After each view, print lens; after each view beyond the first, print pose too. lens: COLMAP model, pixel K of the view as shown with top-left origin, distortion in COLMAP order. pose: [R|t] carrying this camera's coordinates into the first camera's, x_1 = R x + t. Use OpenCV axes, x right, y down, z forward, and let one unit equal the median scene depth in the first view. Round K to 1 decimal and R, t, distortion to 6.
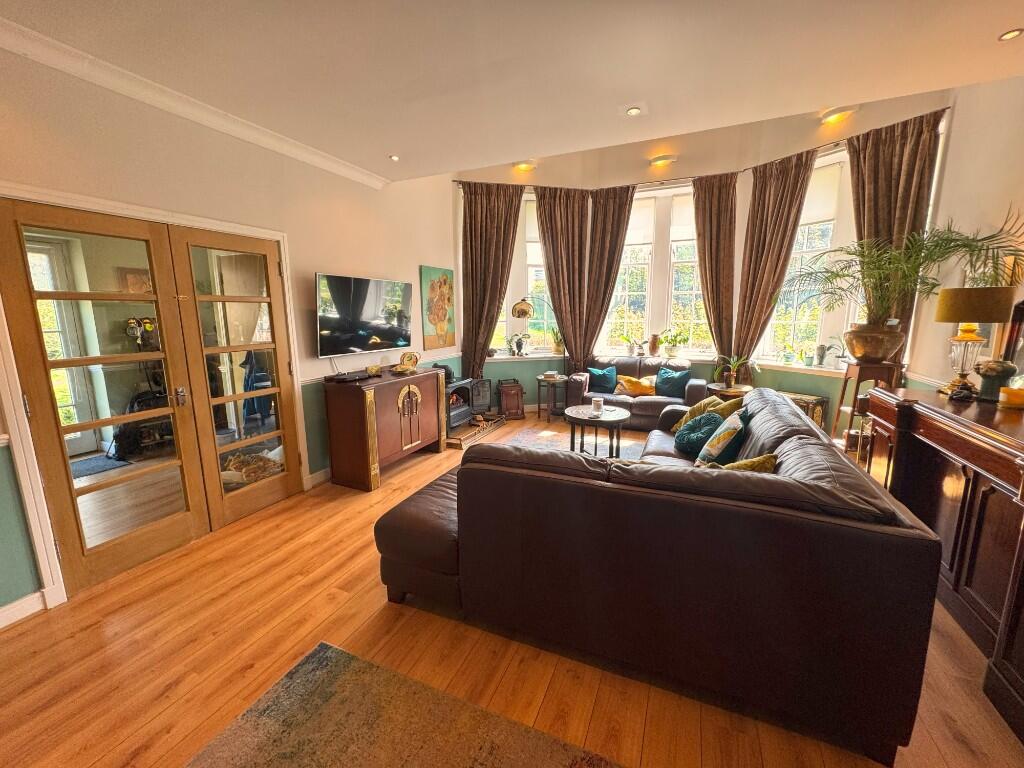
lens RADIAL K [[408.1, 0, 510.9], [0, 408.1, 381.3], [0, 0, 1]] dist [-0.003682, -0.000319]
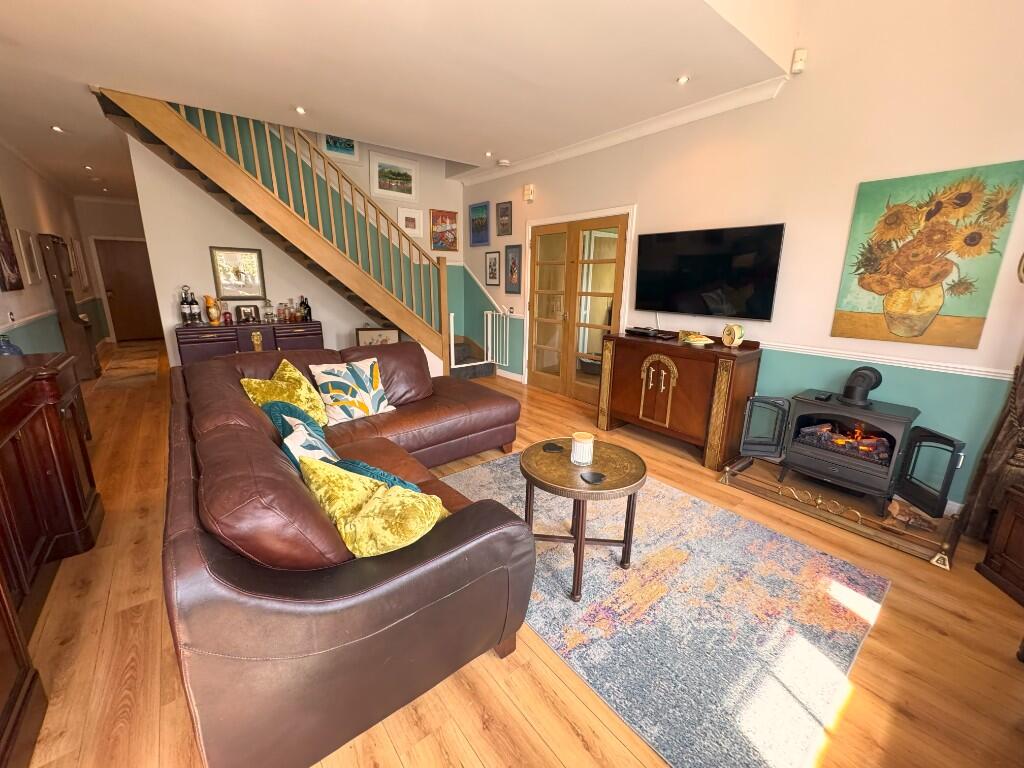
lens RADIAL K [[408.1, 0, 510.9], [0, 408.1, 381.3], [0, 0, 1]] dist [-0.003682, -0.000319]
pose [[-0.459784, 0.215729, -0.861429, 0.512880], [-0.159293, 0.934274, 0.318994, -0.126521], [0.873627, 0.283888, -0.395201, 0.839423]]
